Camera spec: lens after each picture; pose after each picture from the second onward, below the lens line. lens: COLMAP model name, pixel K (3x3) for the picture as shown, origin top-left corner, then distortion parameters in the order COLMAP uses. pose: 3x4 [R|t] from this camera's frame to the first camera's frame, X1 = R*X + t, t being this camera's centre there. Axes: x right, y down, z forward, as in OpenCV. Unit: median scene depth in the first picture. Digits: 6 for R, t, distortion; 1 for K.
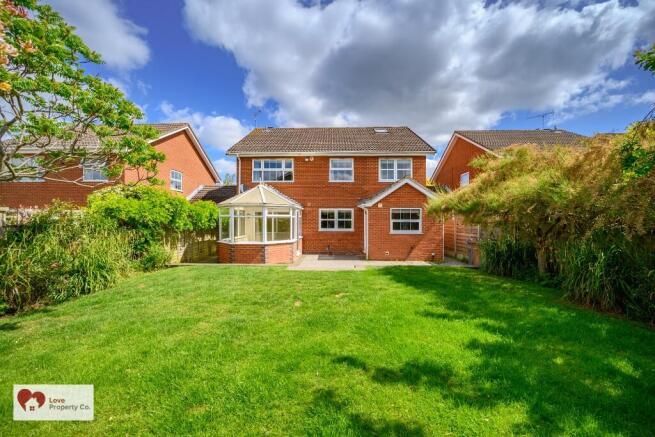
lens RADIAL K [[257.3, 0, 326.5], [0, 257.3, 218.0], [0, 0, 1]] dist [-0.003419, 0.000971]
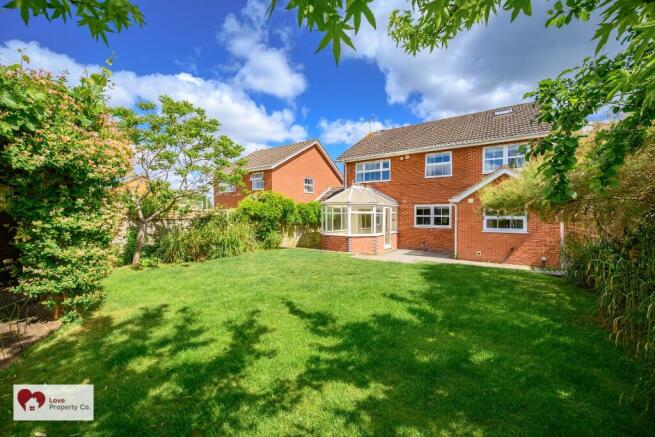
lens RADIAL K [[257.3, 0, 327.2], [0, 257.3, 218.4], [0, 0, 1]] dist [-0.003419, 0.000971]
pose [[0.843040, 0.009500, -0.537767, 0.246173], [-0.000885, 0.999867, 0.016276, 0.000094], [0.537850, -0.013246, 0.842936, -0.045477]]
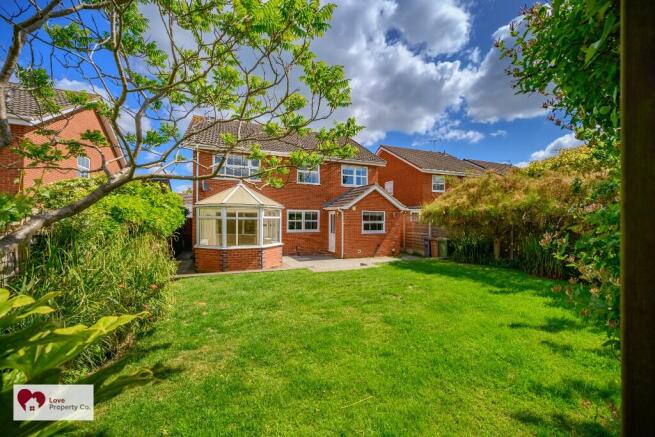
lens RADIAL K [[257.3, 0, 329.5], [0, 257.3, 217.7], [0, 0, 1]] dist [-0.003419, 0.000971]
pose [[0.909010, 0.004088, 0.416755, -0.317353], [-0.004494, 0.999990, -0.000006, -0.007169], [-0.416751, -0.001868, 0.909019, 0.033407]]
